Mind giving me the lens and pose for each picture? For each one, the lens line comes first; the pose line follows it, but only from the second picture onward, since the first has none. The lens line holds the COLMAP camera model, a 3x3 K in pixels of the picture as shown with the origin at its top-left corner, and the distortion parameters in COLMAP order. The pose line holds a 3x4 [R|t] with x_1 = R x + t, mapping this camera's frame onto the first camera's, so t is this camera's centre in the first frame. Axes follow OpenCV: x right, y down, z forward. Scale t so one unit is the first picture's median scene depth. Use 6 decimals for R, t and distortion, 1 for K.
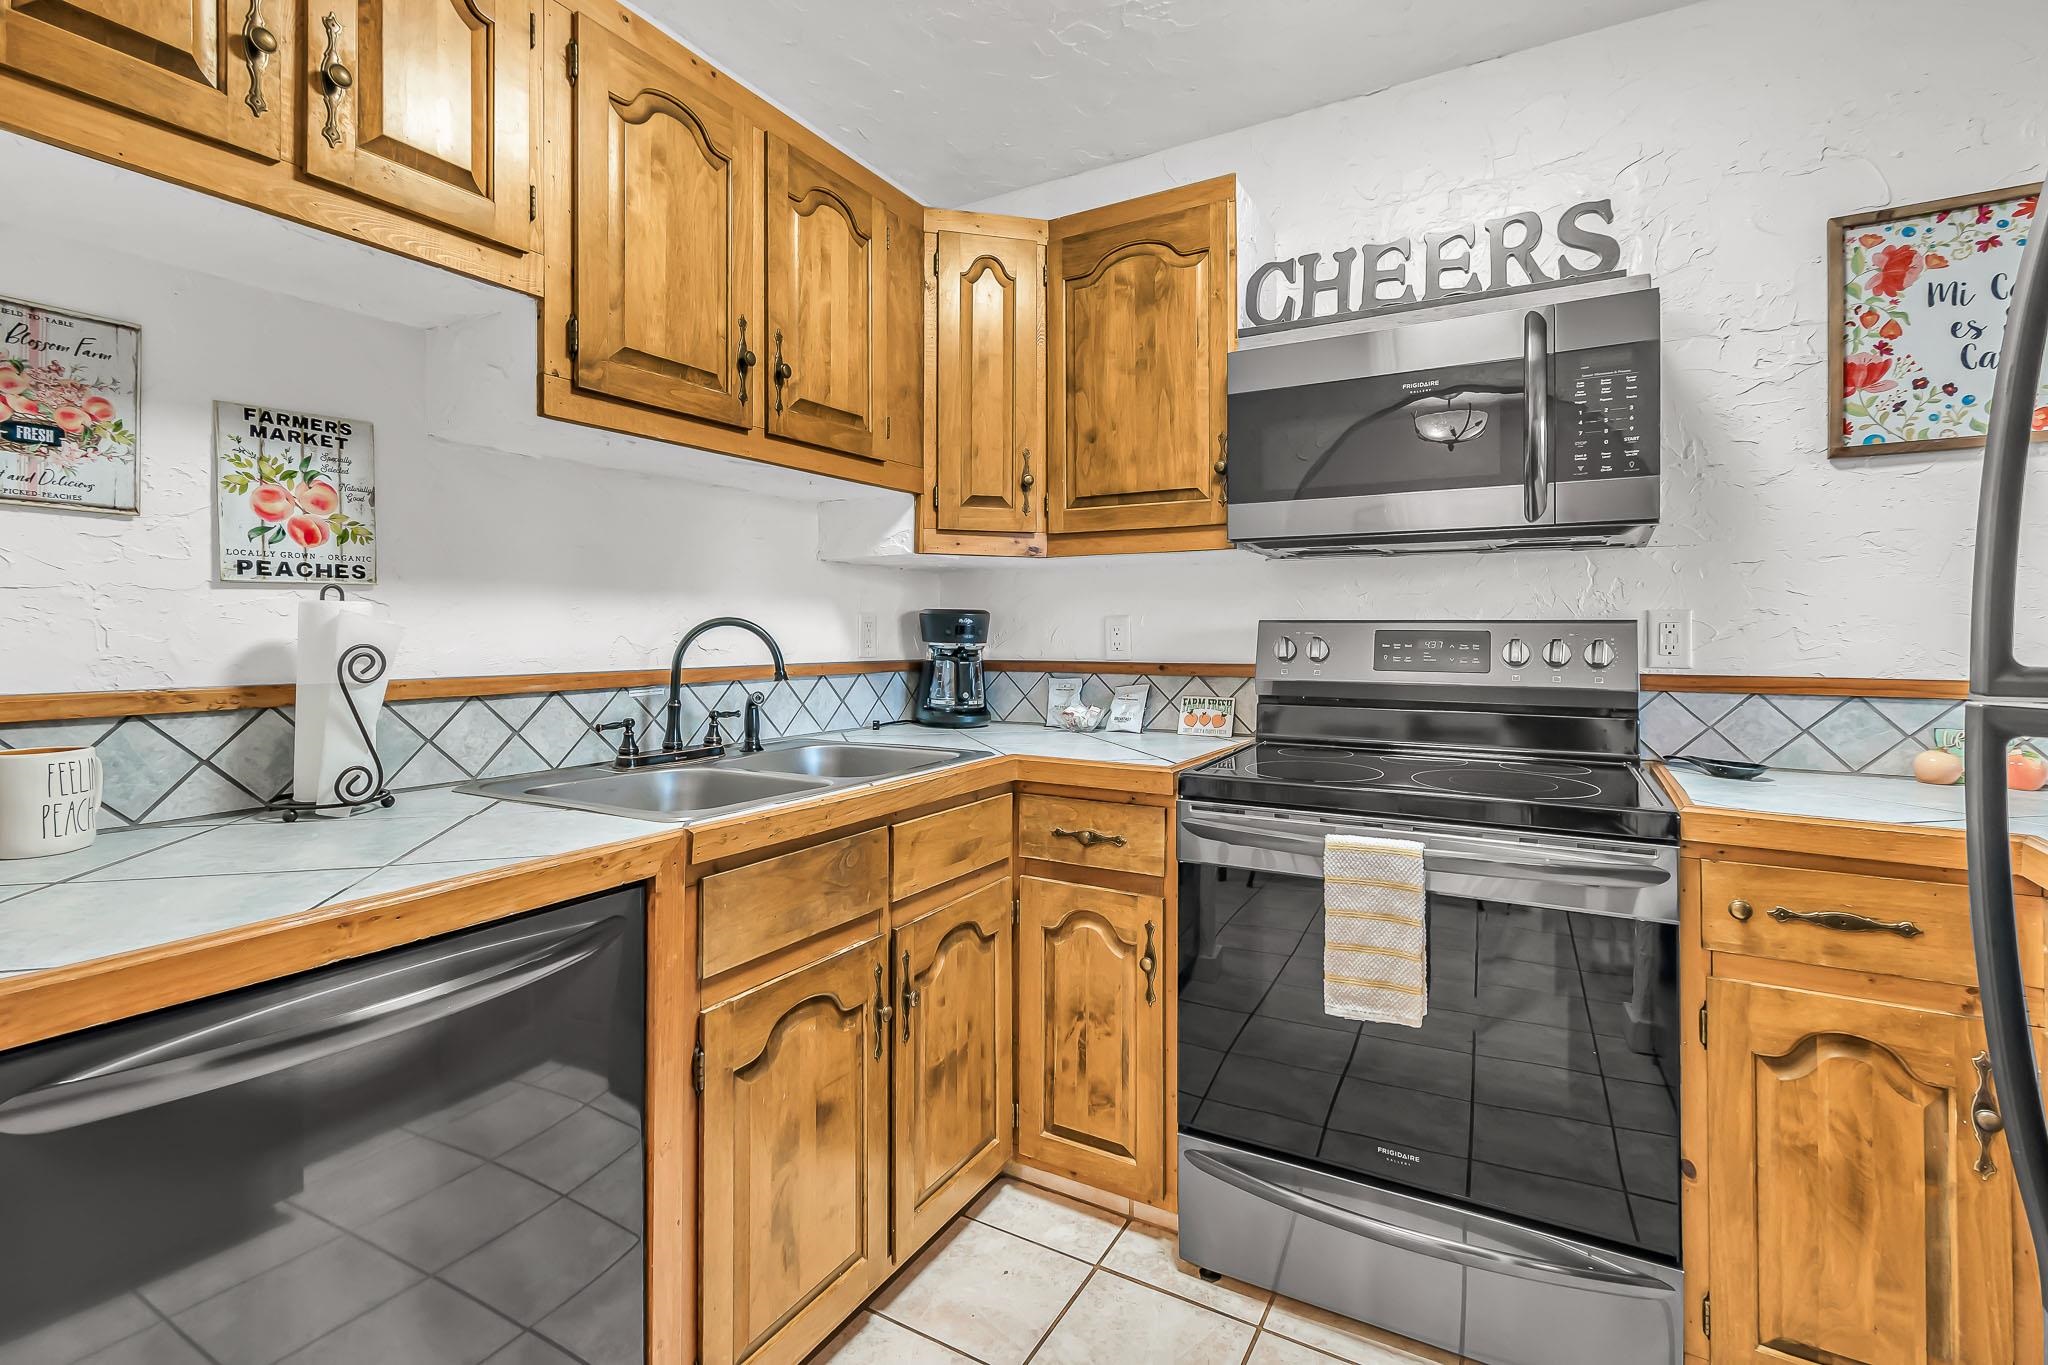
lens RADIAL K [[925.2, 0, 1055.6], [0, 925.2, 631.0], [0, 0, 1]] dist [0.002027, -0.000932]
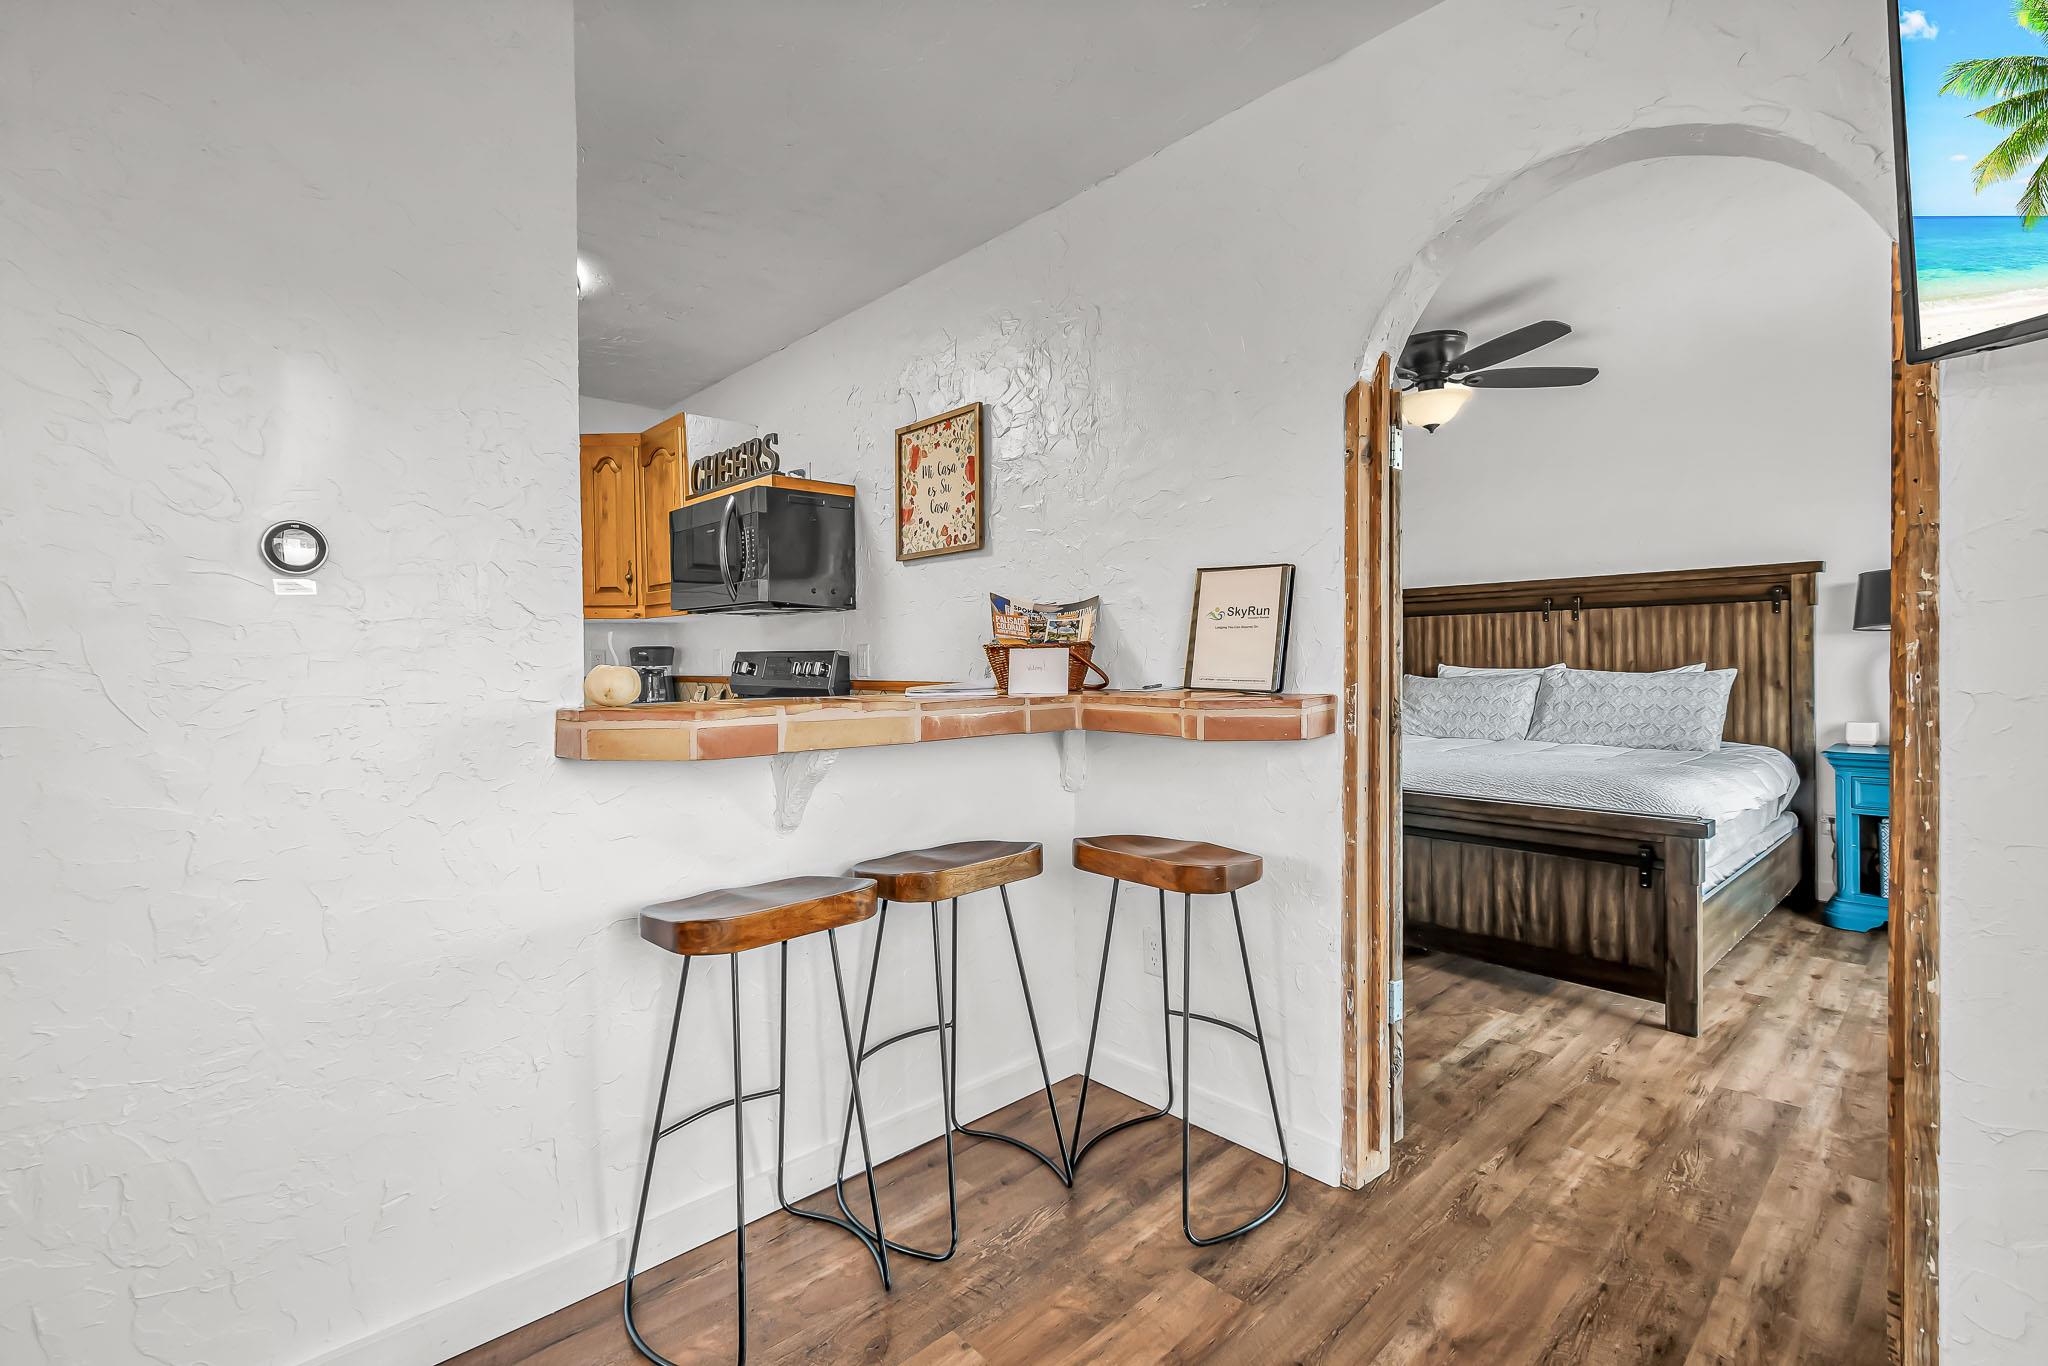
lens RADIAL K [[925.2, 0, 1028.6], [0, 925.2, 667.2], [0, 0, 1]] dist [0.002027, -0.000932]
pose [[0.951718, -0.003024, -0.306958, 1.663318], [0.006304, 0.999933, 0.009693, 0.004579], [0.306909, -0.011160, 0.951674, -0.661267]]
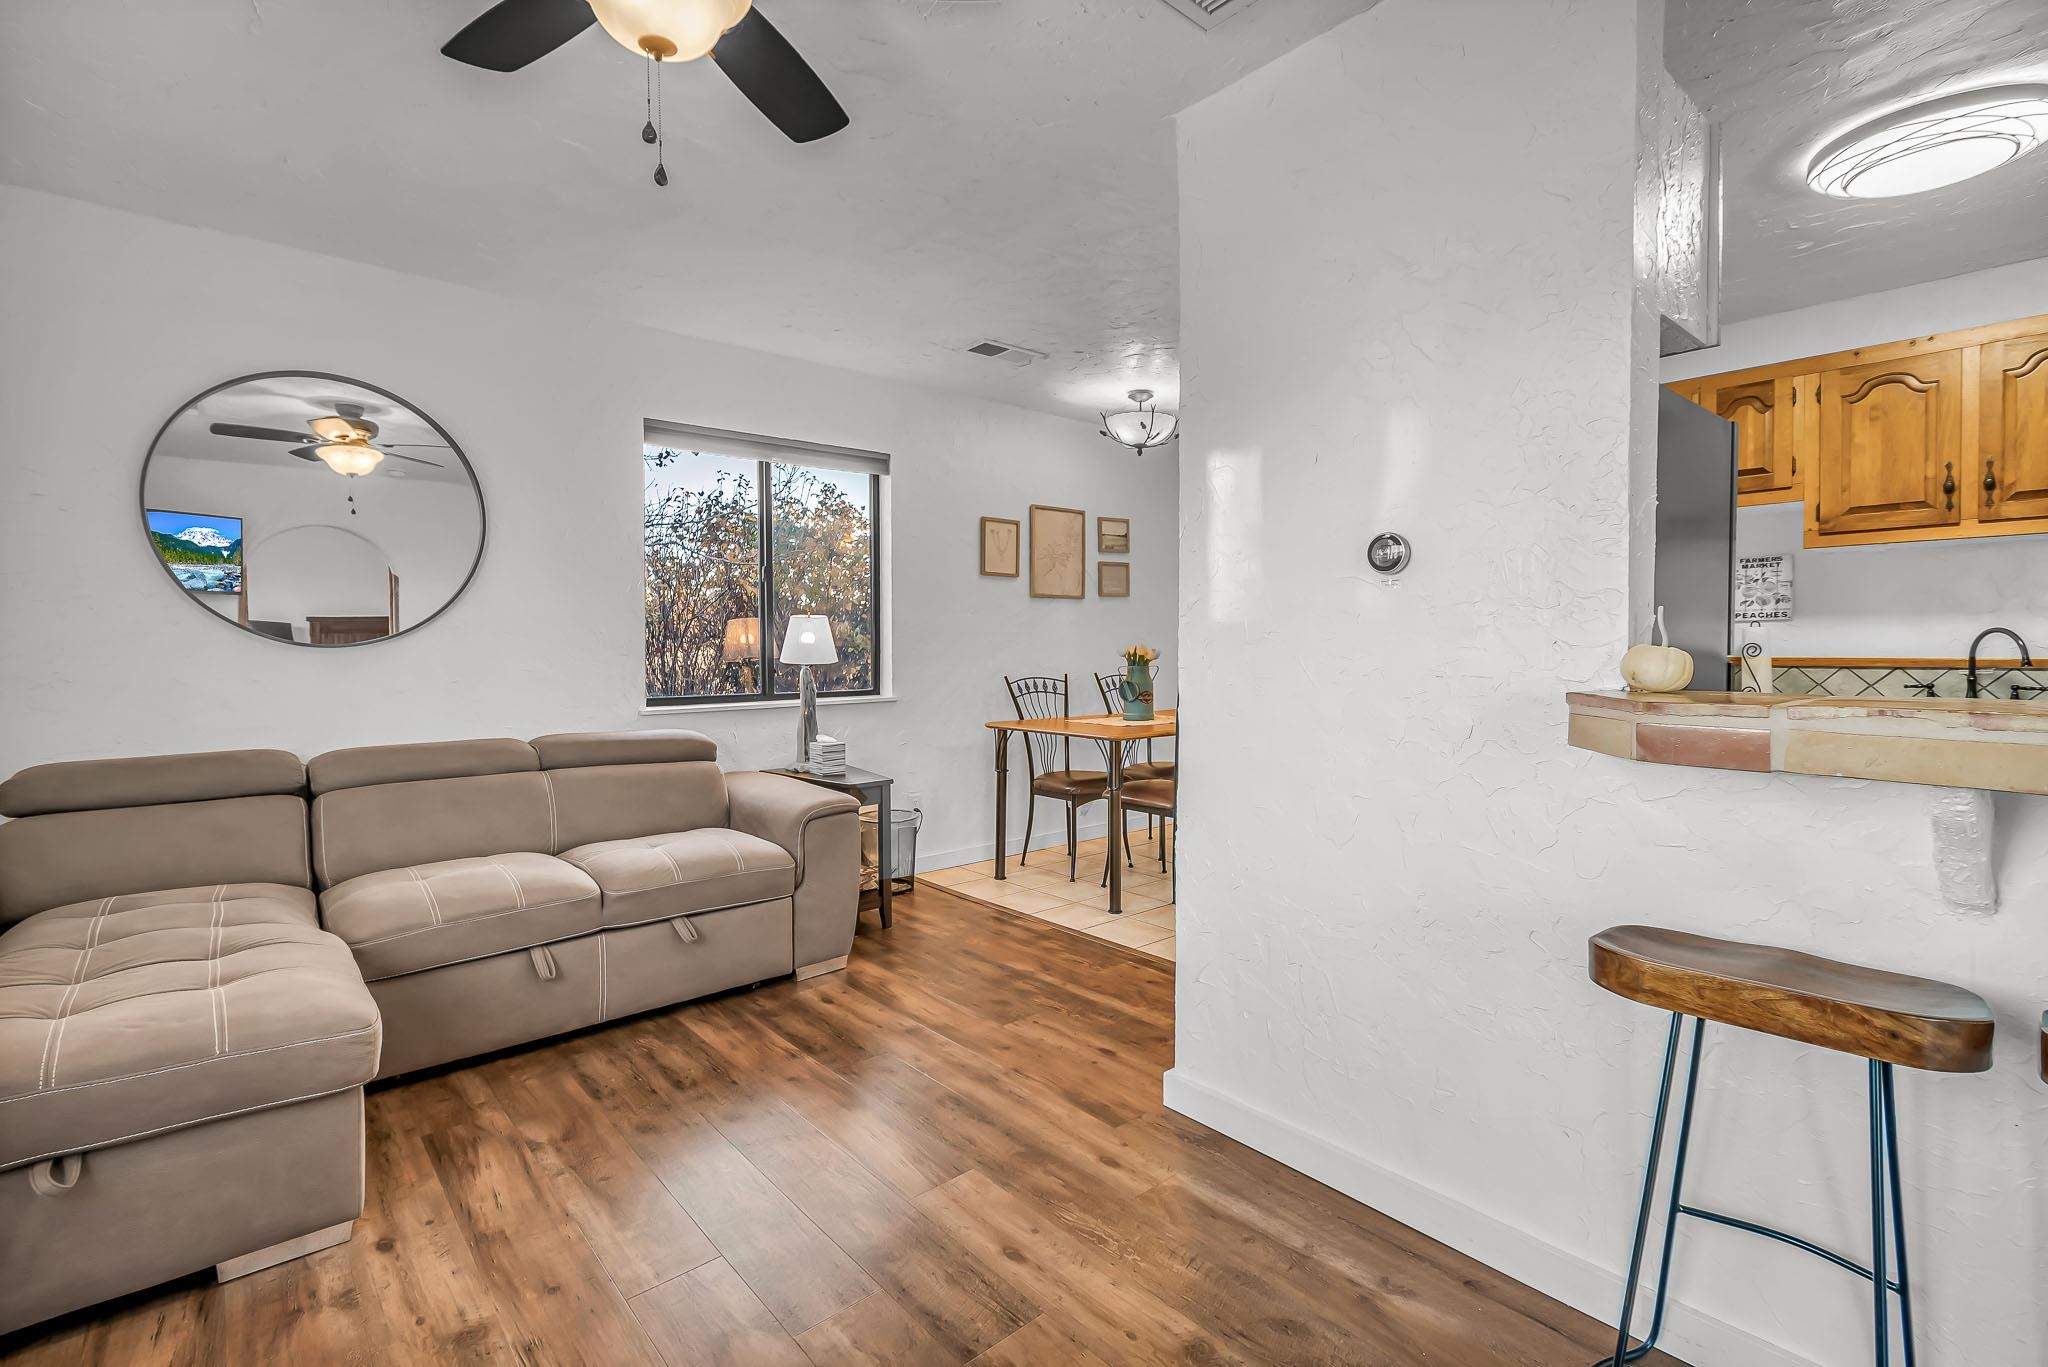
lens RADIAL K [[925.2, 0, 1036.0], [0, 925.2, 664.0], [0, 0, 1]] dist [0.002027, -0.000932]
pose [[-0.325378, 0.024543, -0.945266, 1.953874], [0.001798, 0.999677, 0.025337, 0.003498], [0.945582, 0.006544, -0.325317, -0.091379]]
